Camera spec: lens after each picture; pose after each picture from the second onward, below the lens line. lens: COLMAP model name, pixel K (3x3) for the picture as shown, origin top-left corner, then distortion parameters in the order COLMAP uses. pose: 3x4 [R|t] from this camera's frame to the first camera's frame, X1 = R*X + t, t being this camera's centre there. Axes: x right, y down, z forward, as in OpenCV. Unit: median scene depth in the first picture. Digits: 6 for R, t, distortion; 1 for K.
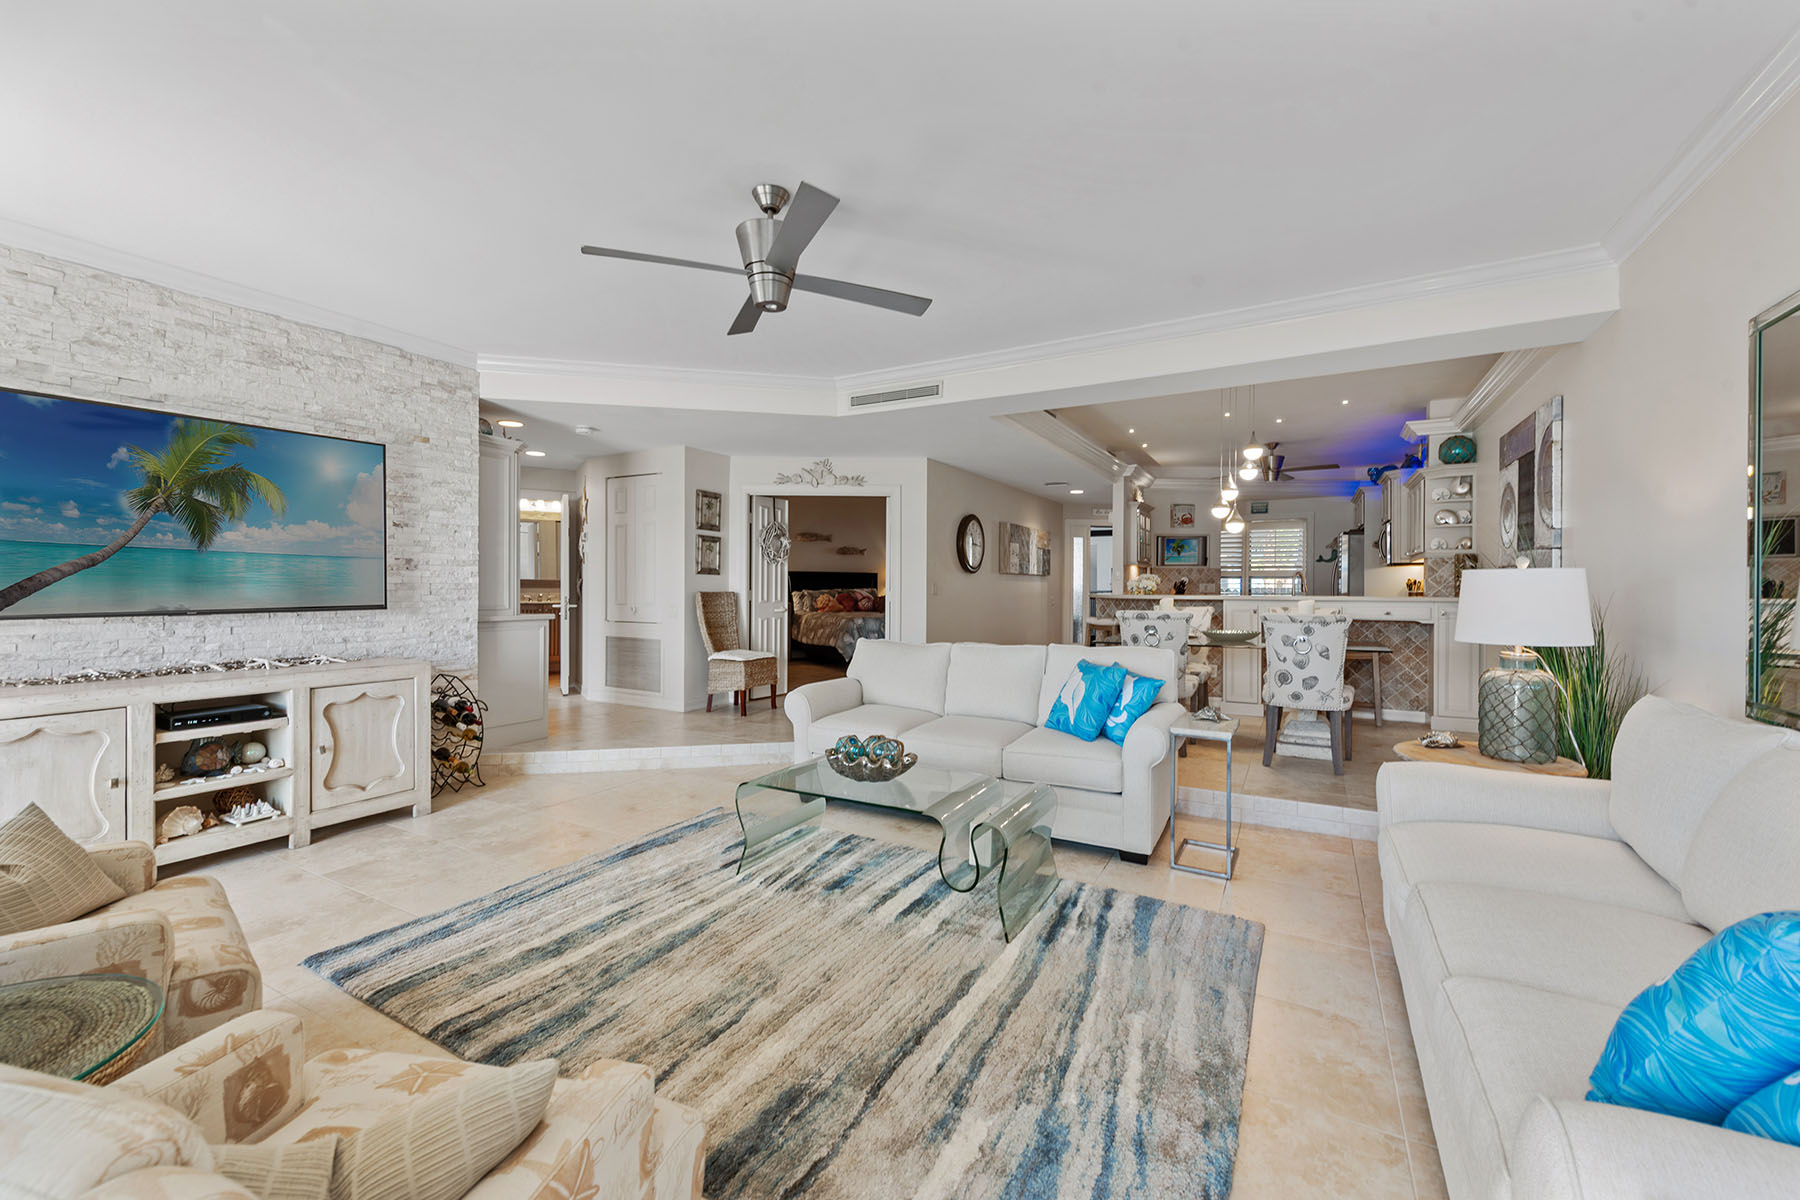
lens RADIAL K [[724.7, 0, 887.3], [0, 724.7, 589.4], [0, 0, 1]] dist [-0.001752, -0.000601]
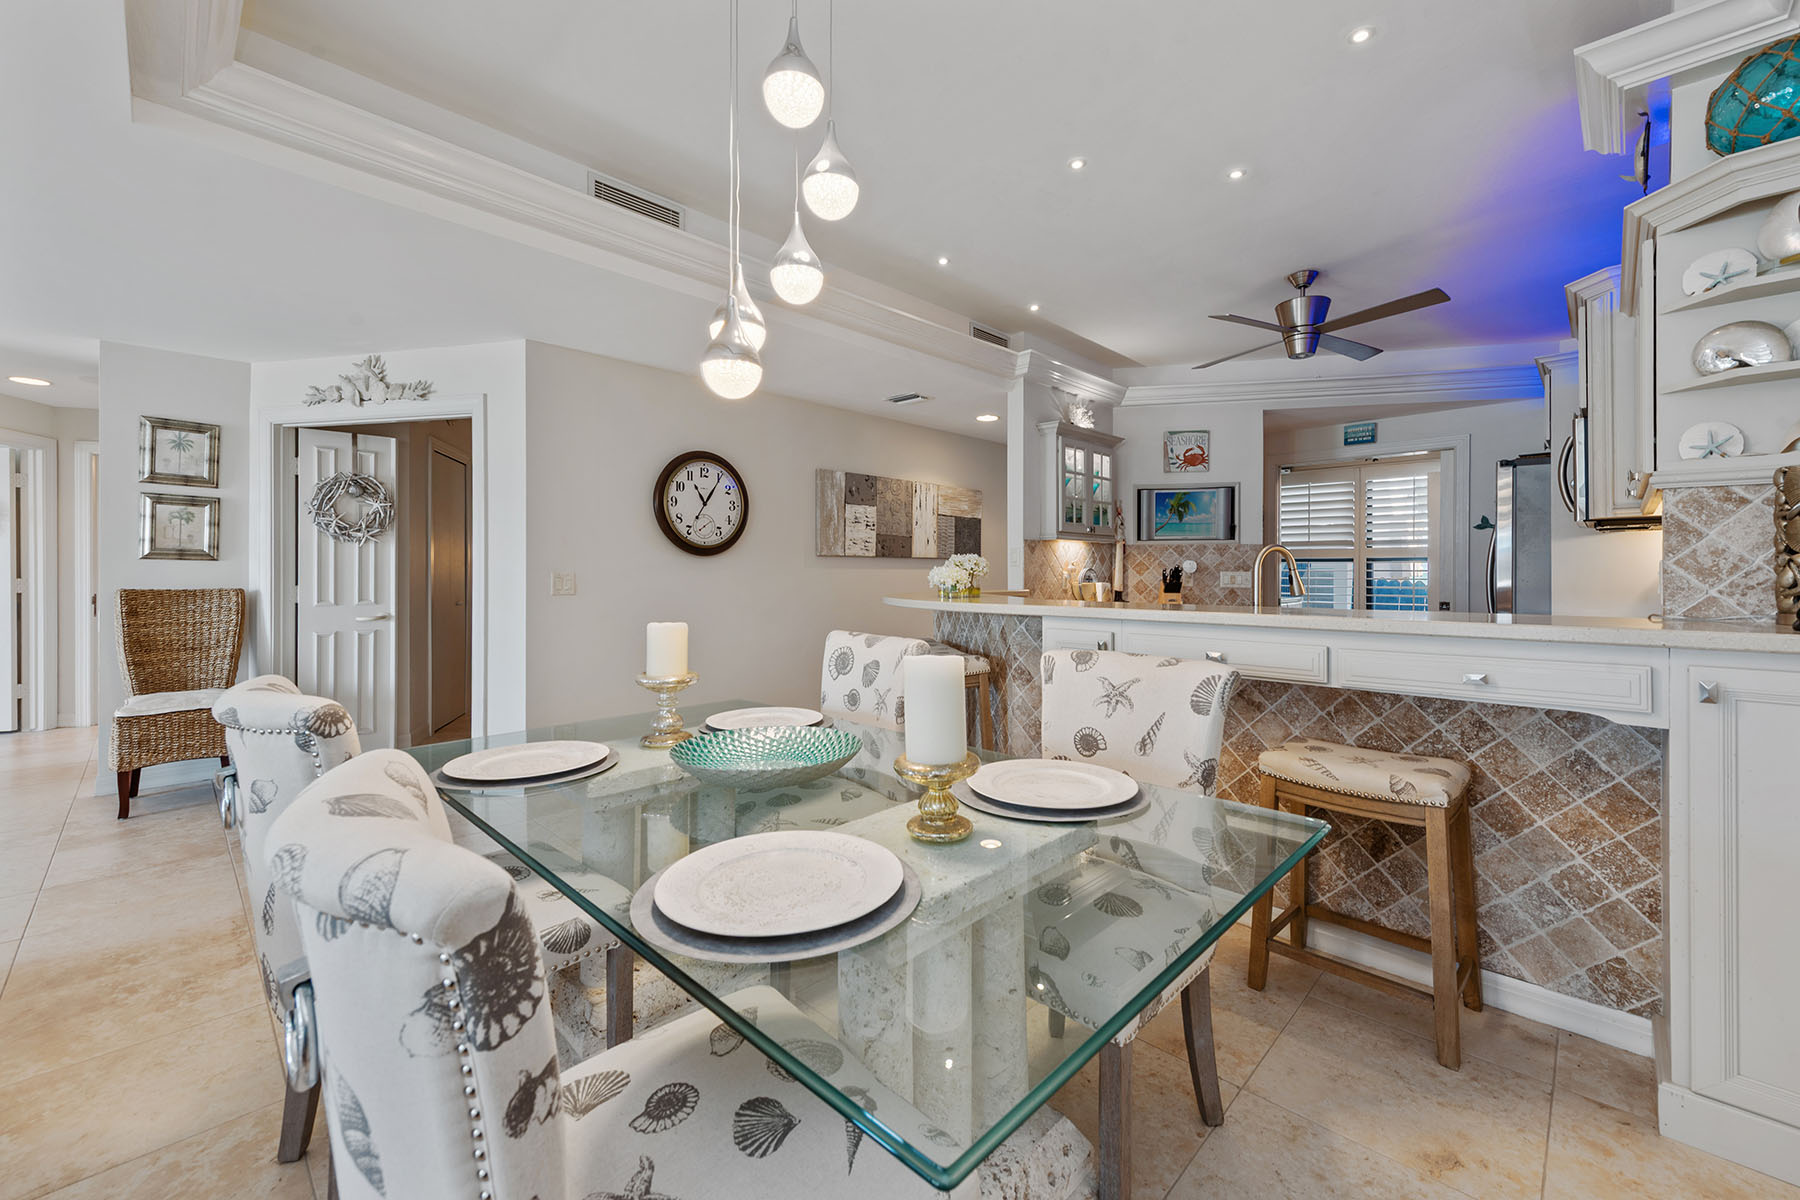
lens RADIAL K [[714.7, 0, 899.3], [0, 714.7, 576.0], [0, 0, 1]] dist [0.002230, 0.000197]
pose [[0.969141, -0.000596, -0.246507, 0.547519], [0.000619, 1.000000, 0.000018, -0.008693], [0.246507, -0.000170, 0.969141, 0.678931]]
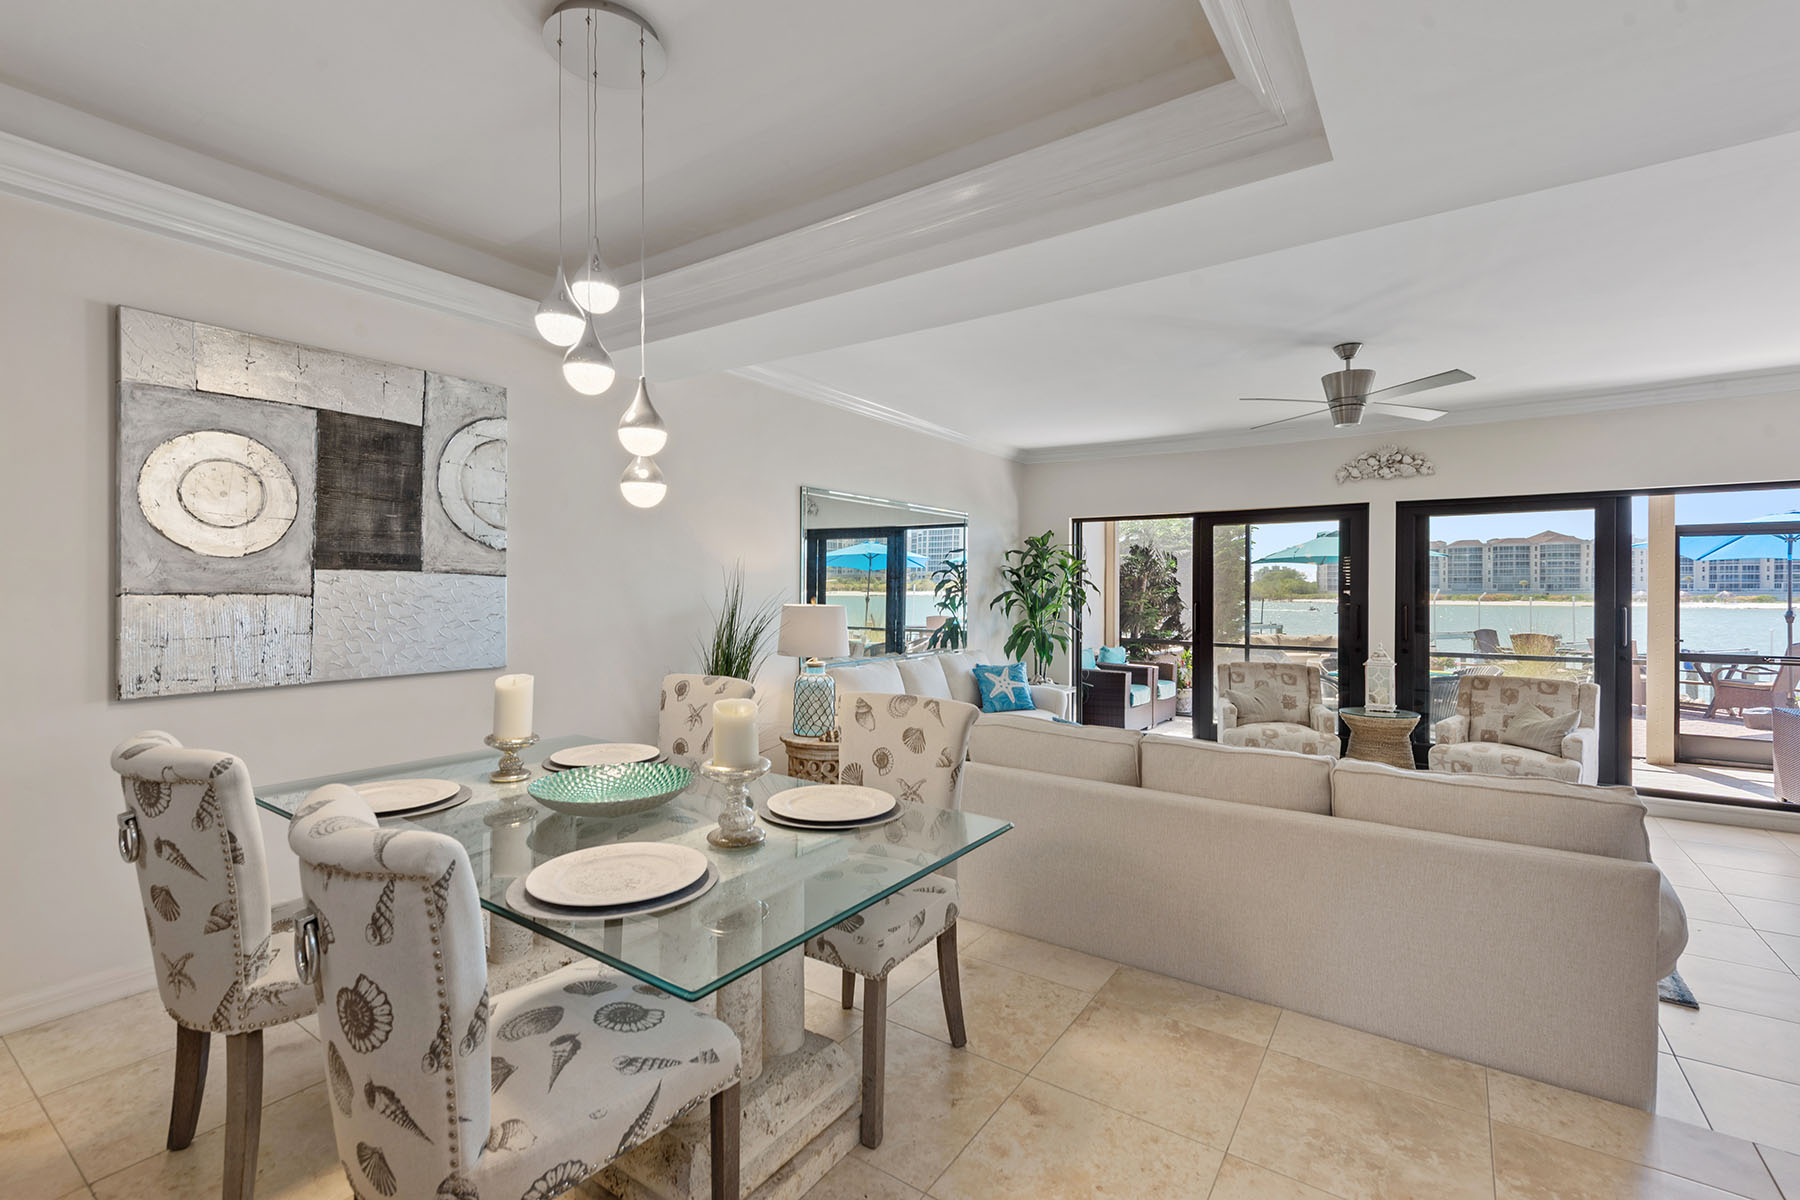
lens RADIAL K [[787.2, 0, 904.0], [0, 787.2, 589.5], [0, 0, 1]] dist [0.011047, -0.000786]
pose [[-0.996972, -0.007543, 0.077398, 0.279913], [-0.007062, 0.999954, 0.006495, -0.034573], [-0.077443, 0.005929, -0.996979, 1.260046]]
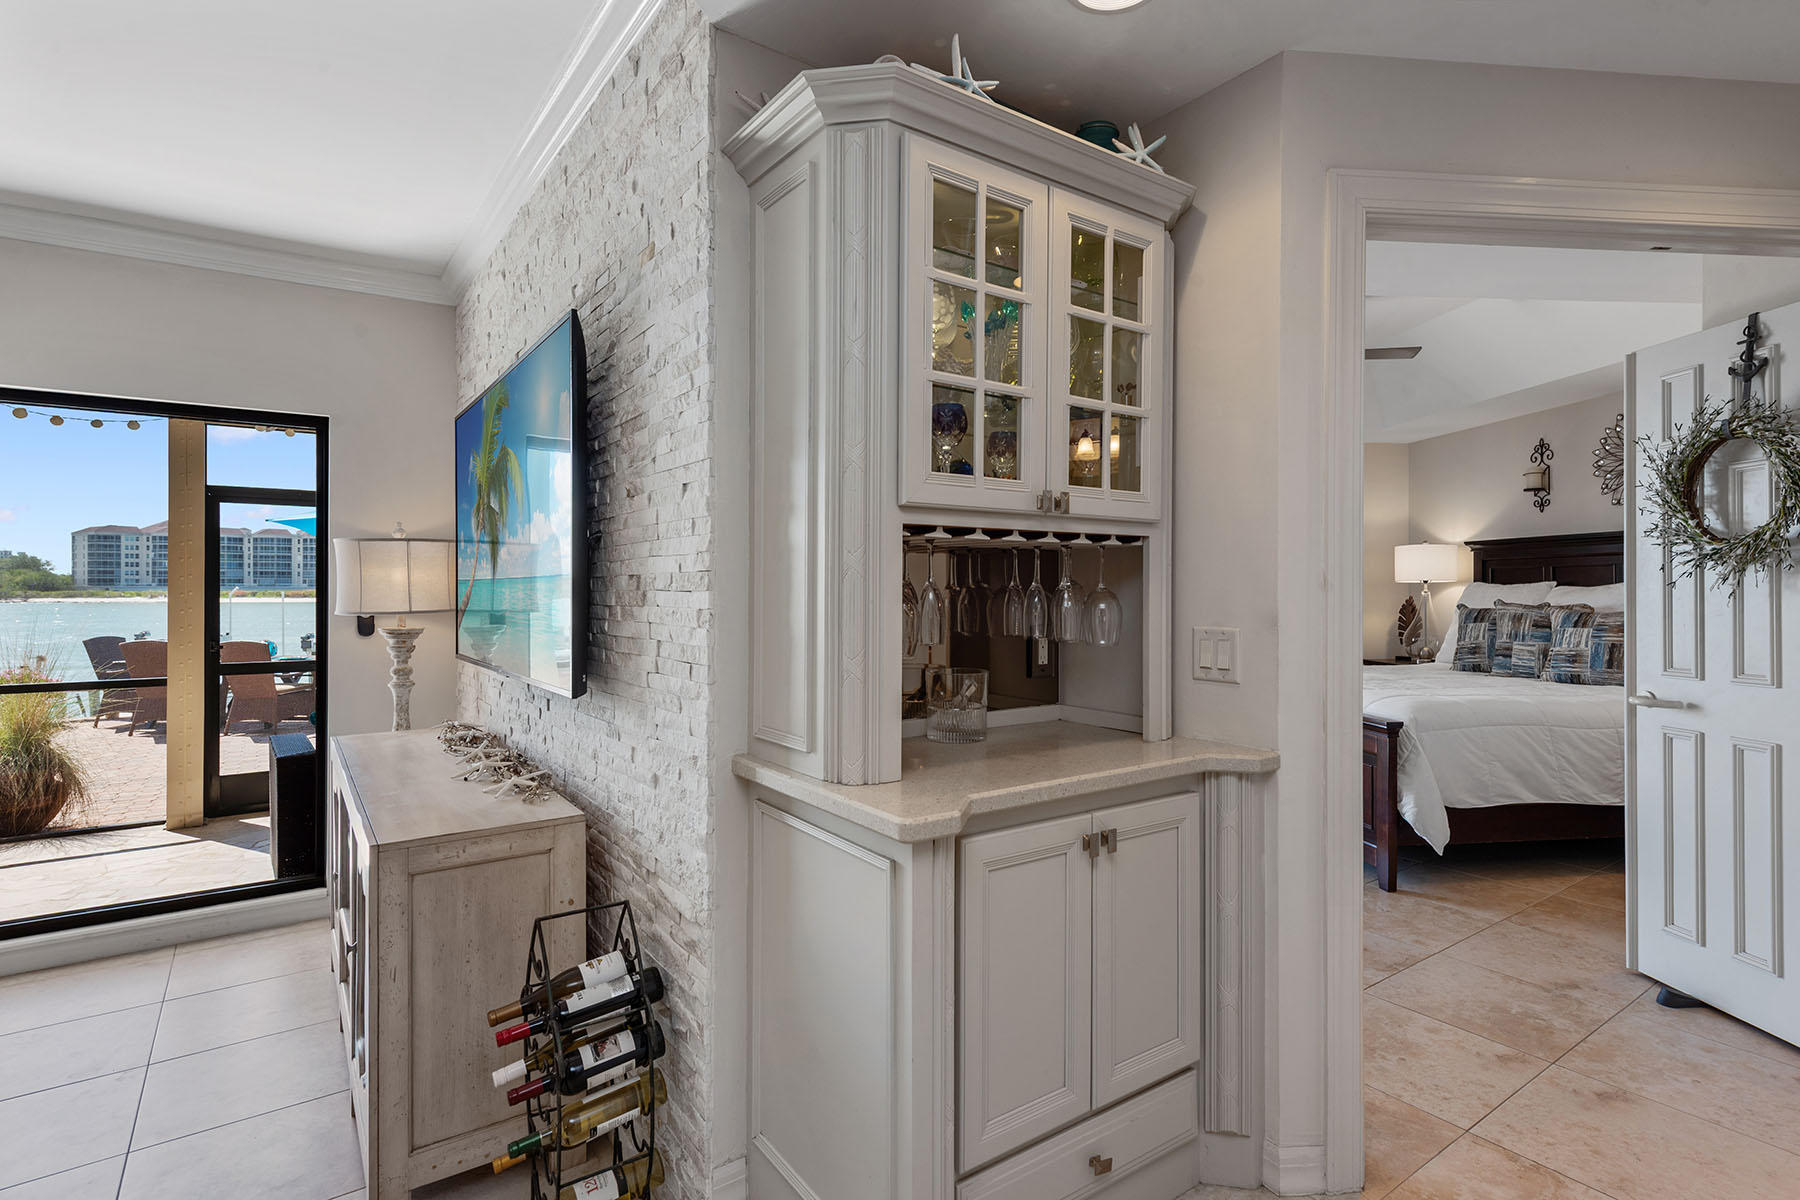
lens RADIAL K [[886.5, 0, 898.8], [0, 886.5, 582.5], [0, 0, 1]] dist [0.013782, -0.006286]
pose [[-0.414922, -0.010134, -0.909801, -0.223095], [-0.008427, 0.999938, -0.007295, -0.027227], [0.909818, 0.004640, -0.414981, 1.043592]]
